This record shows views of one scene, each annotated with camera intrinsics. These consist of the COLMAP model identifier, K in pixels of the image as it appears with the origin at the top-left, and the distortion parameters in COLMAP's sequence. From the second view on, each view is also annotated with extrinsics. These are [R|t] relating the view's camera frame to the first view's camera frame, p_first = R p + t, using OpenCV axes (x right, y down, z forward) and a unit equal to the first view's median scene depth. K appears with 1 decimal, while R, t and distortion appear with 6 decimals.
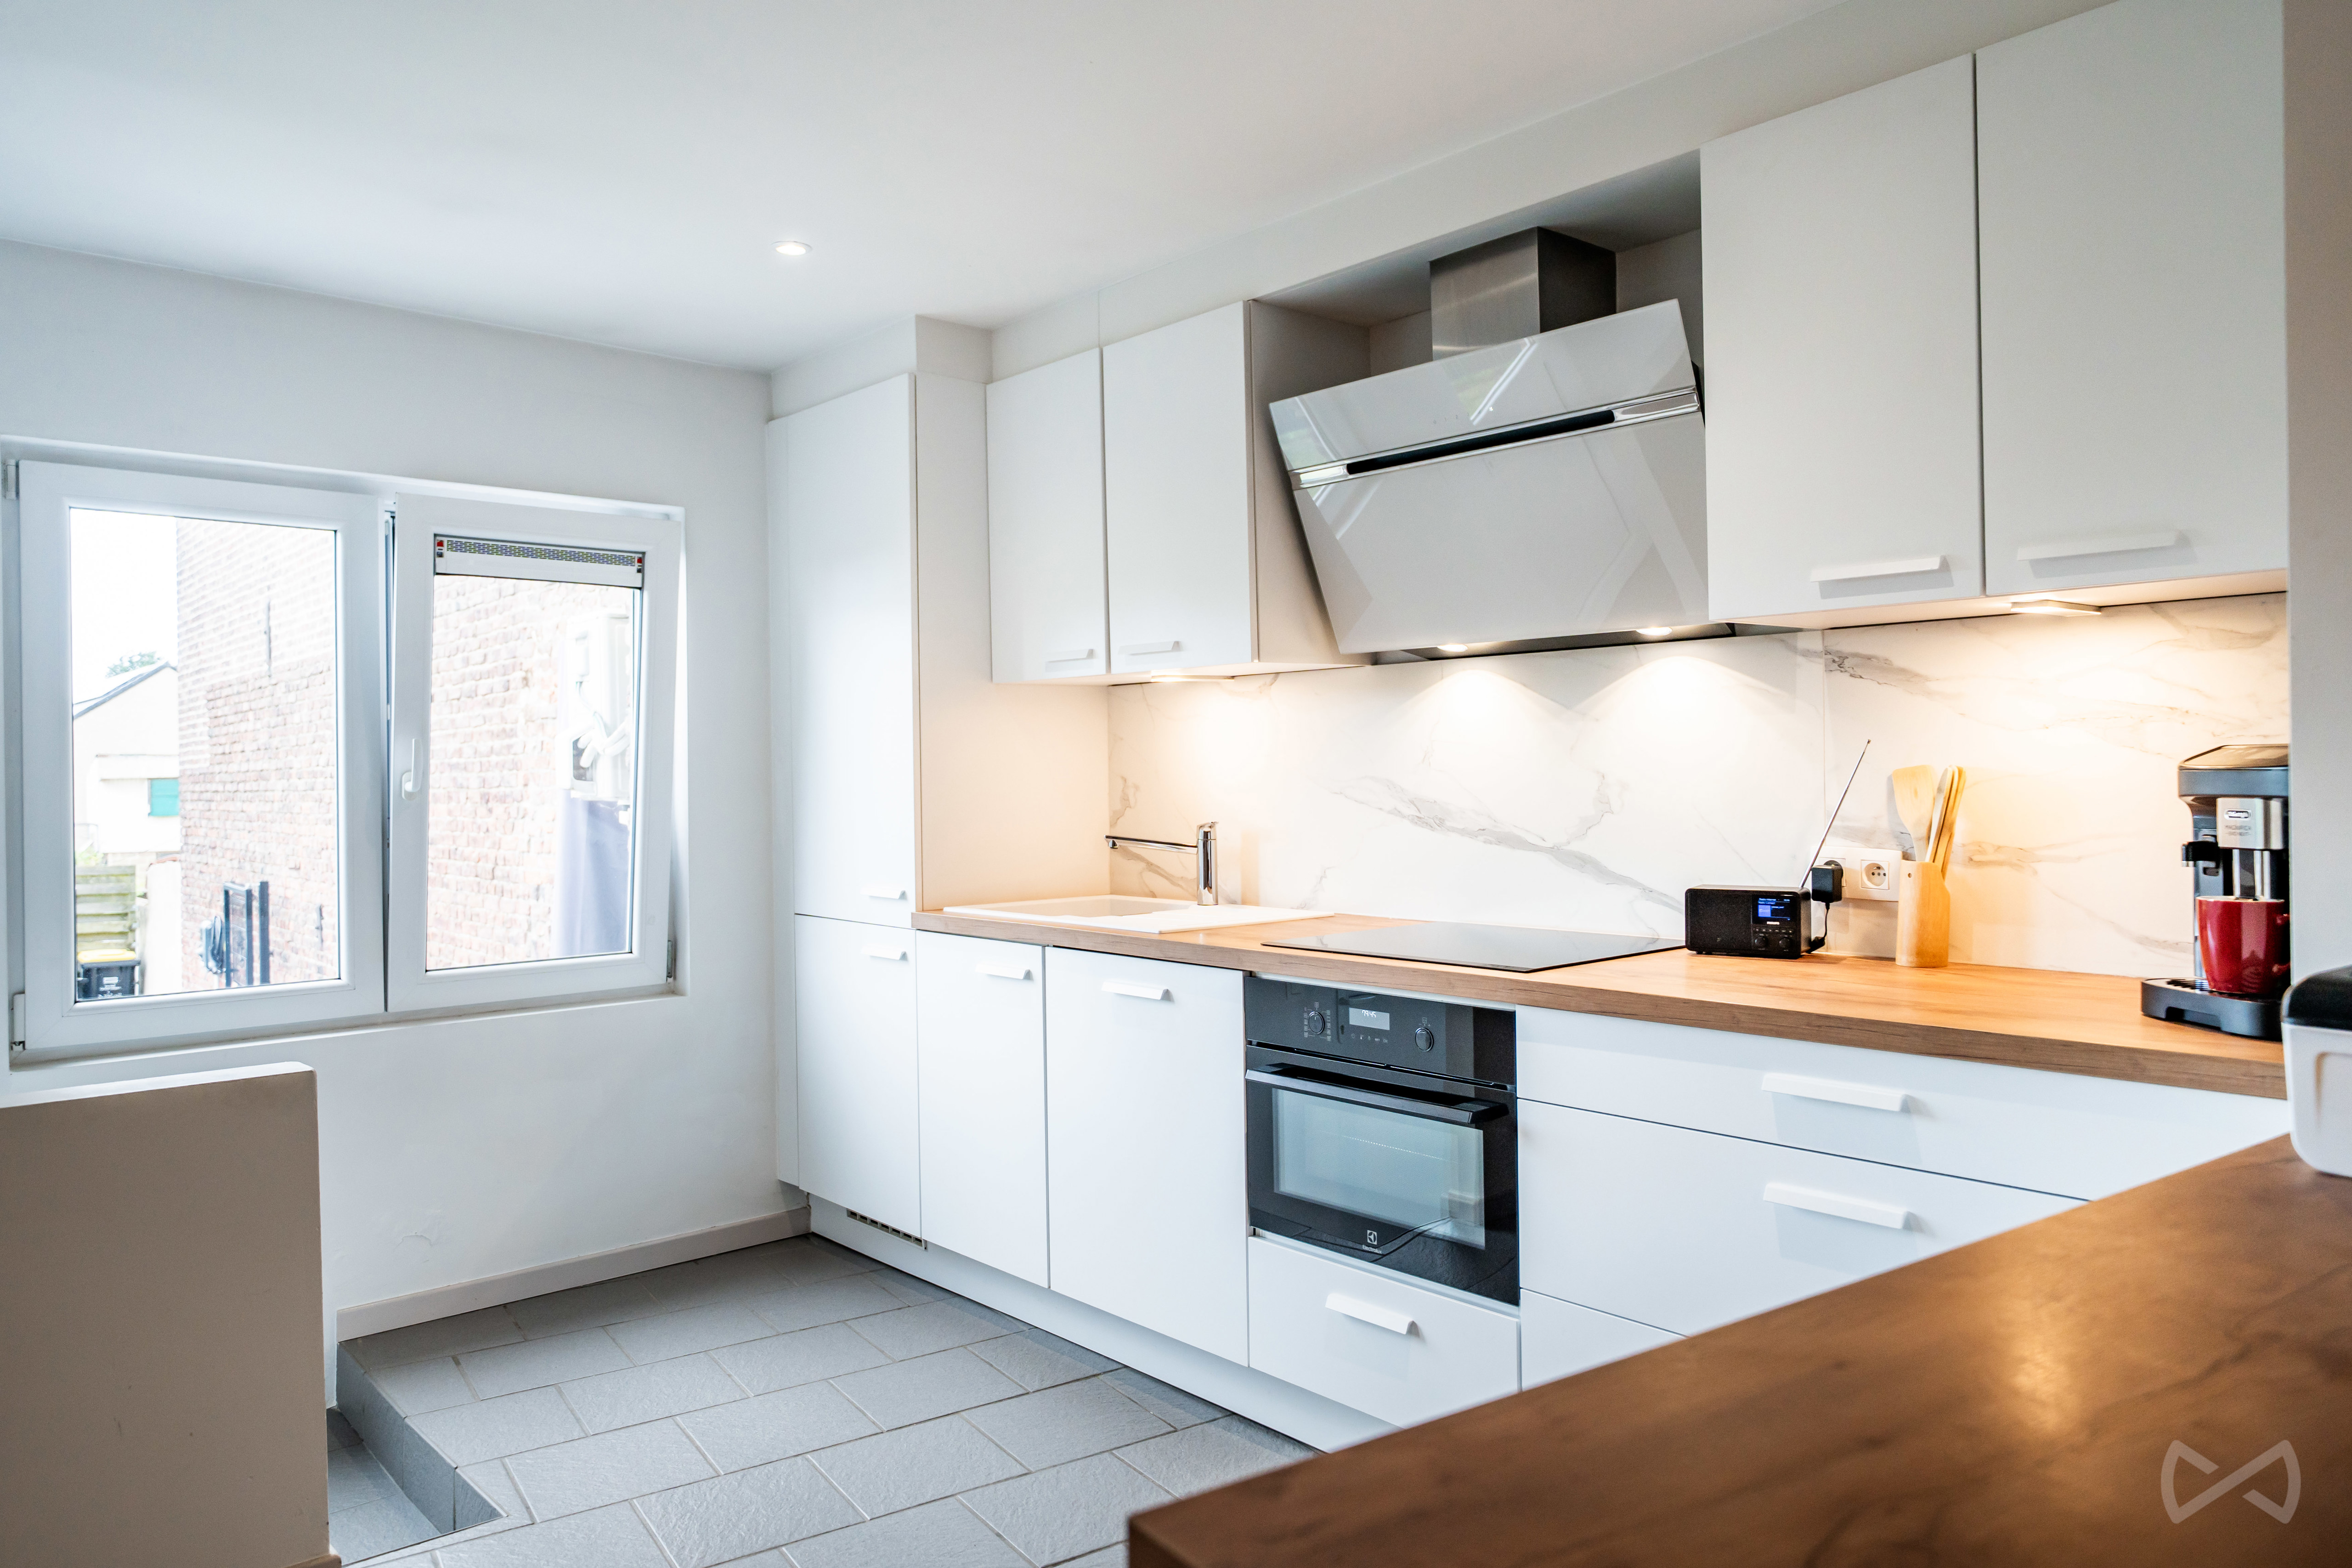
lens RADIAL K [[1598.9, 0, 1178.0], [0, 1598.9, 785.0], [0, 0, 1]] dist [-0.007433, 0.003106]
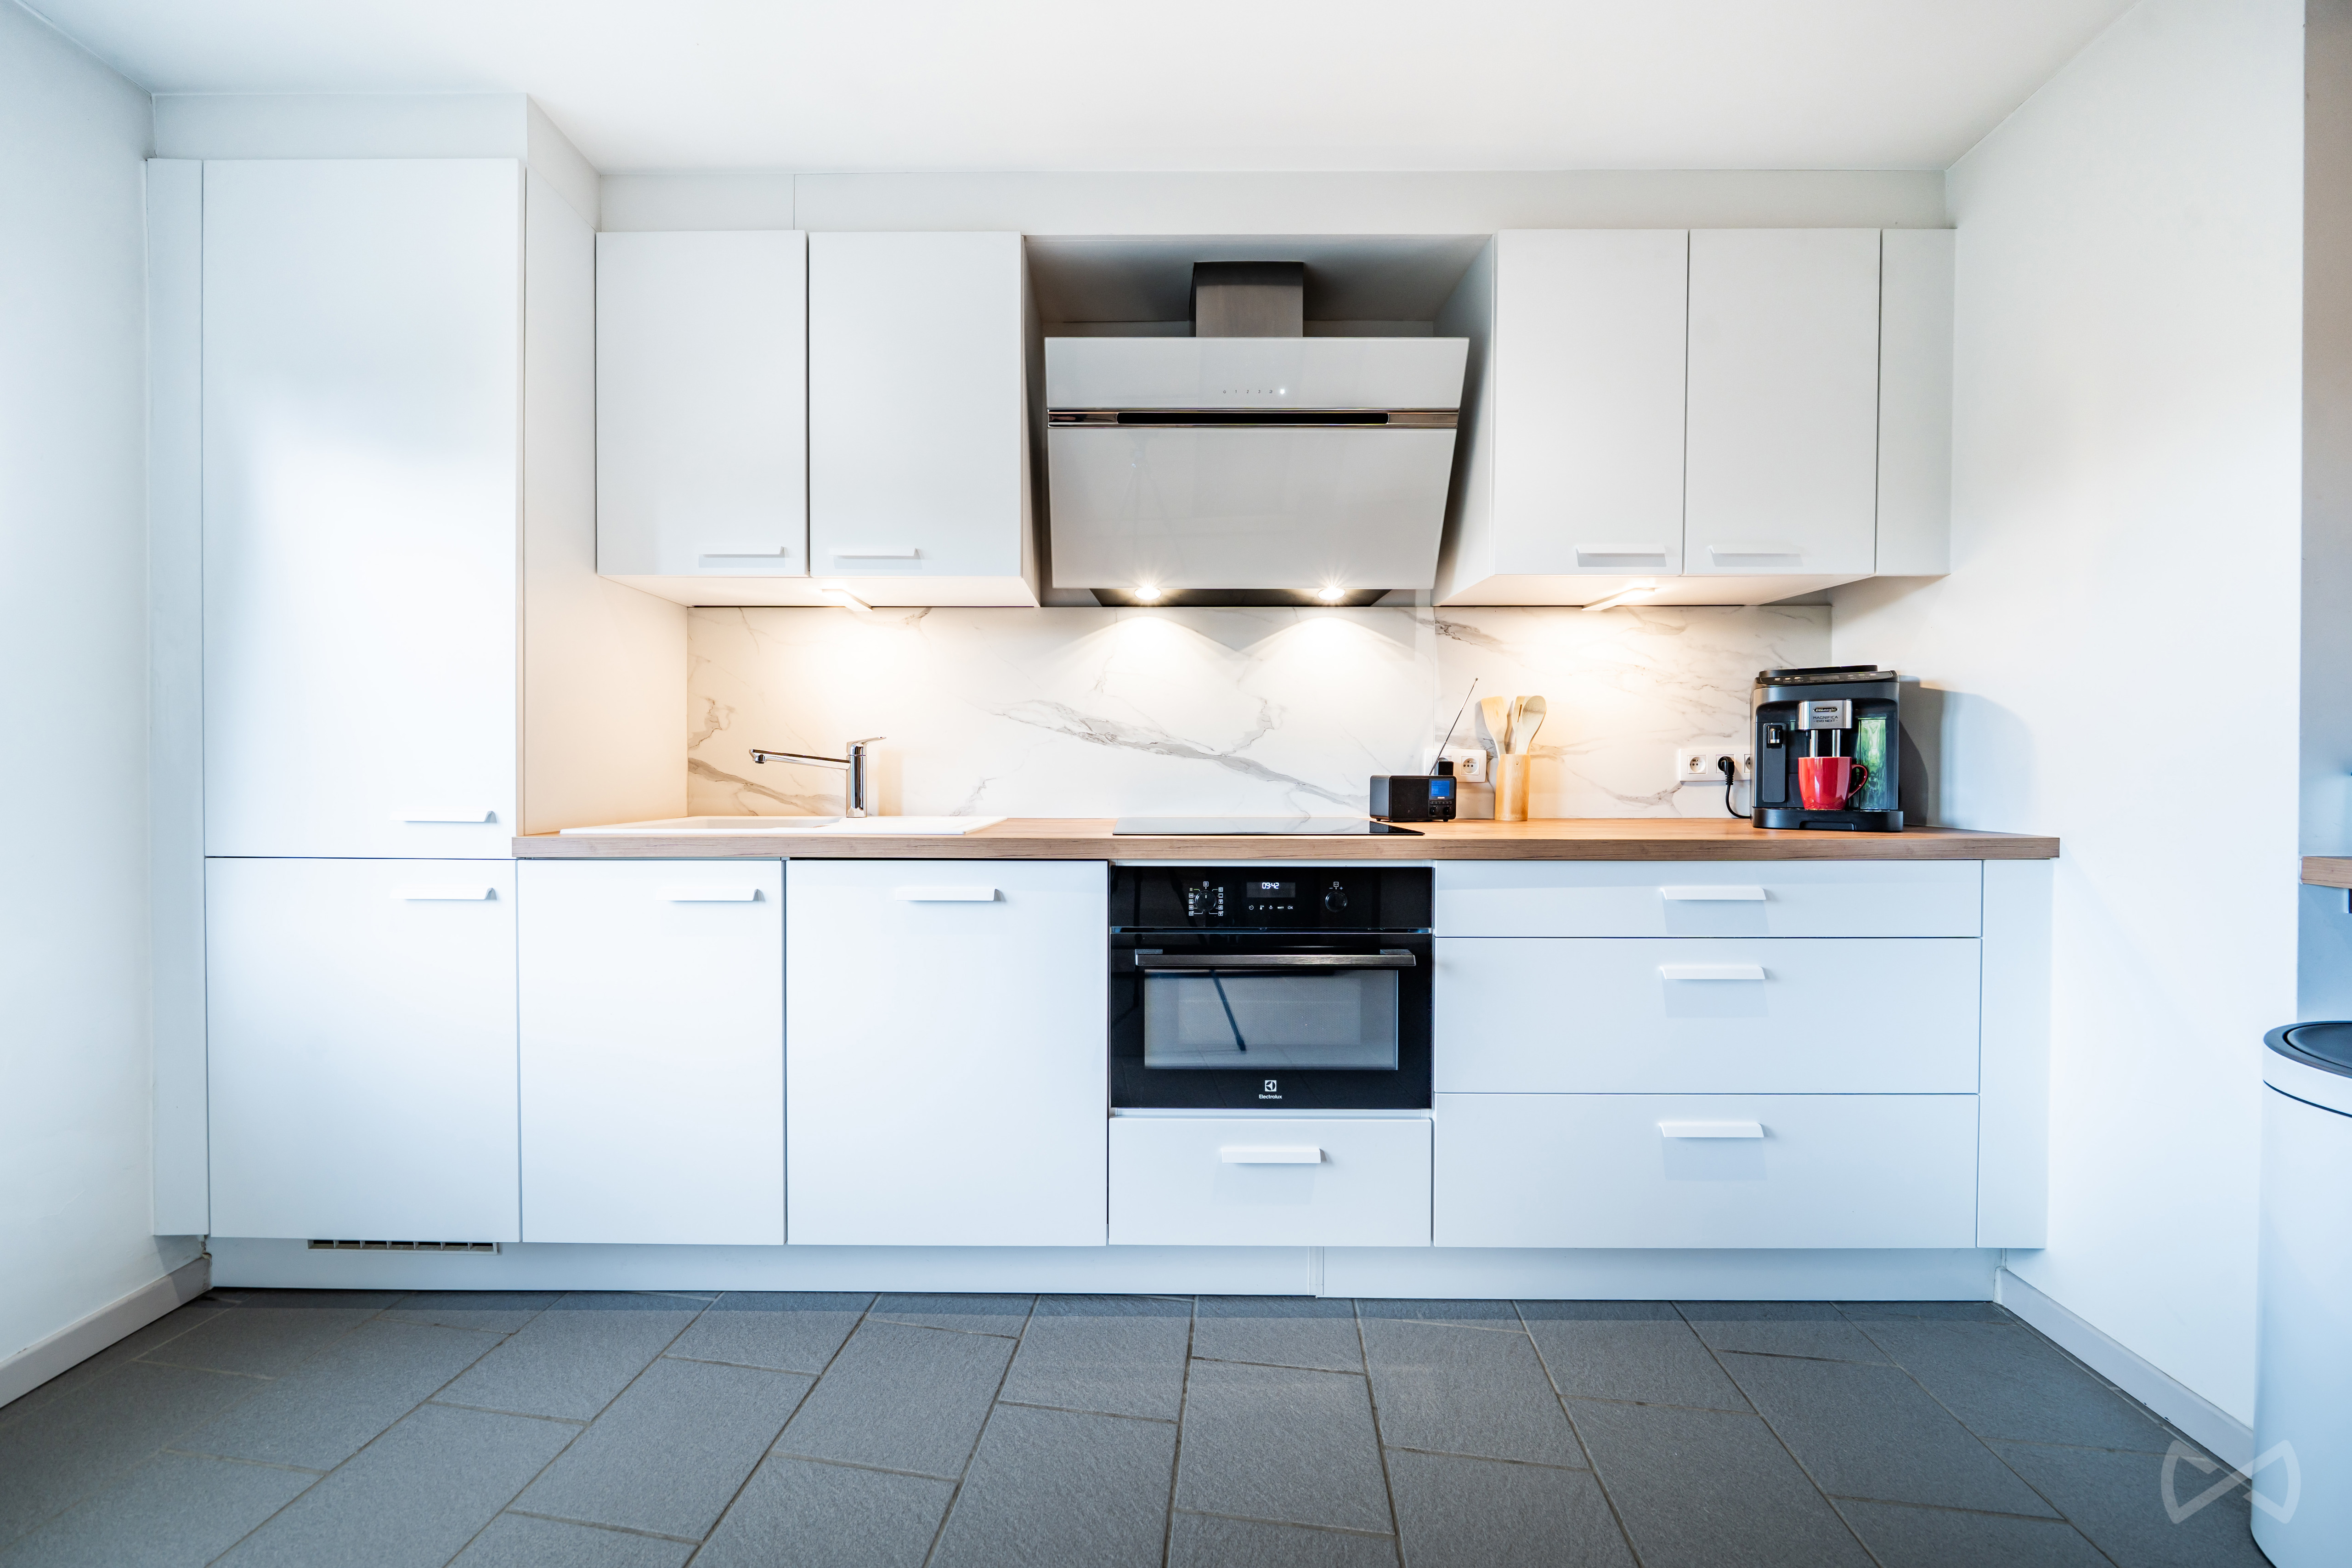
lens RADIAL K [[843.5, 0, 1165.6], [0, 843.5, 776.7], [0, 0, 1]] dist [-0.008107, -0.000686]
pose [[0.658841, 0.005196, 0.752264, -0.325580], [-0.002215, 0.999985, -0.004967, 0.061437], [-0.752279, 0.001606, 0.658843, 0.584919]]
